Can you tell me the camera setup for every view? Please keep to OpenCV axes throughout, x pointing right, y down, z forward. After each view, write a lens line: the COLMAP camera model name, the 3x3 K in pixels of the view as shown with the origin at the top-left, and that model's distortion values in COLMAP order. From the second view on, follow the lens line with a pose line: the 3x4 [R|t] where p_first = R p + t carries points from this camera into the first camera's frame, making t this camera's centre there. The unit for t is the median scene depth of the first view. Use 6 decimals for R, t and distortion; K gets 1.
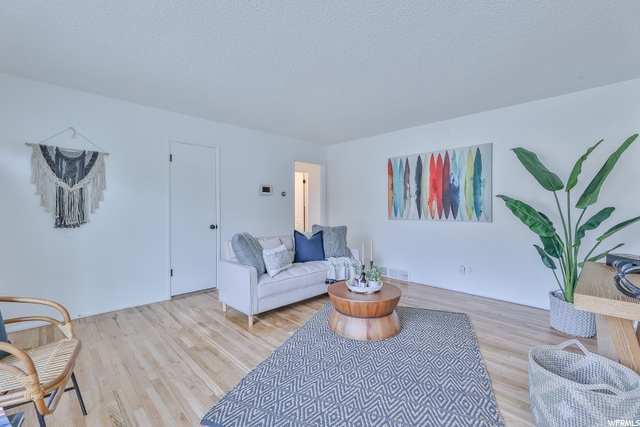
lens RADIAL K [[277.7, 0, 323.1], [0, 277.7, 214.8], [0, 0, 1]] dist [0.004453, -0.000461]
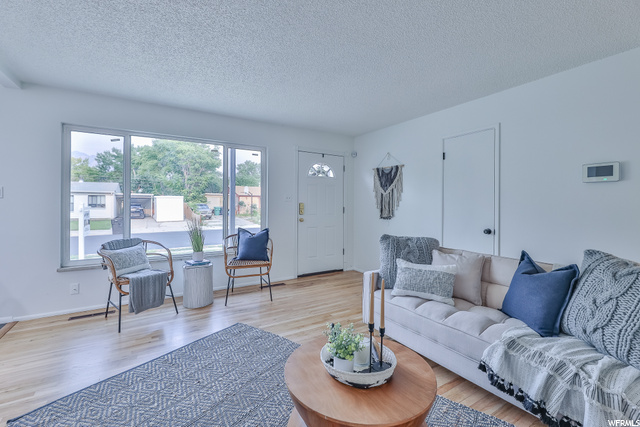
lens RADIAL K [[277.7, 0, 329.4], [0, 277.7, 205.9], [0, 0, 1]] dist [0.004453, -0.000461]
pose [[-0.198010, -0.010676, -0.980142, 0.629610], [-0.042455, 0.999096, -0.002305, -0.009973], [0.979280, 0.041156, -0.198284, 1.007755]]
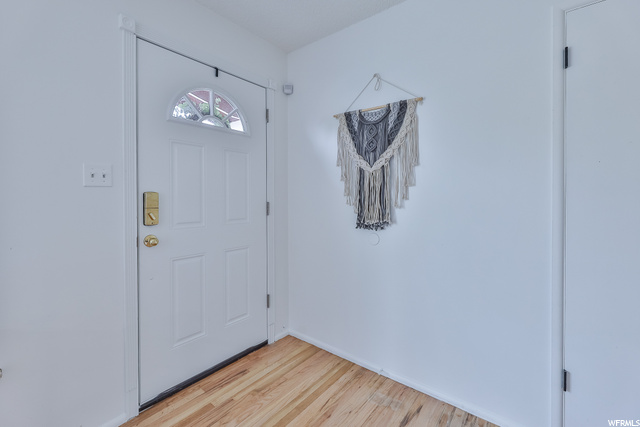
lens RADIAL K [[277.7, 0, 316.9], [0, 277.7, 199.1], [0, 0, 1]] dist [0.004453, -0.000461]
pose [[0.099878, -0.008587, -0.994963, -0.280301], [-0.029752, 0.999490, -0.011613, -0.012610], [0.994555, 0.030762, 0.099572, 0.816468]]
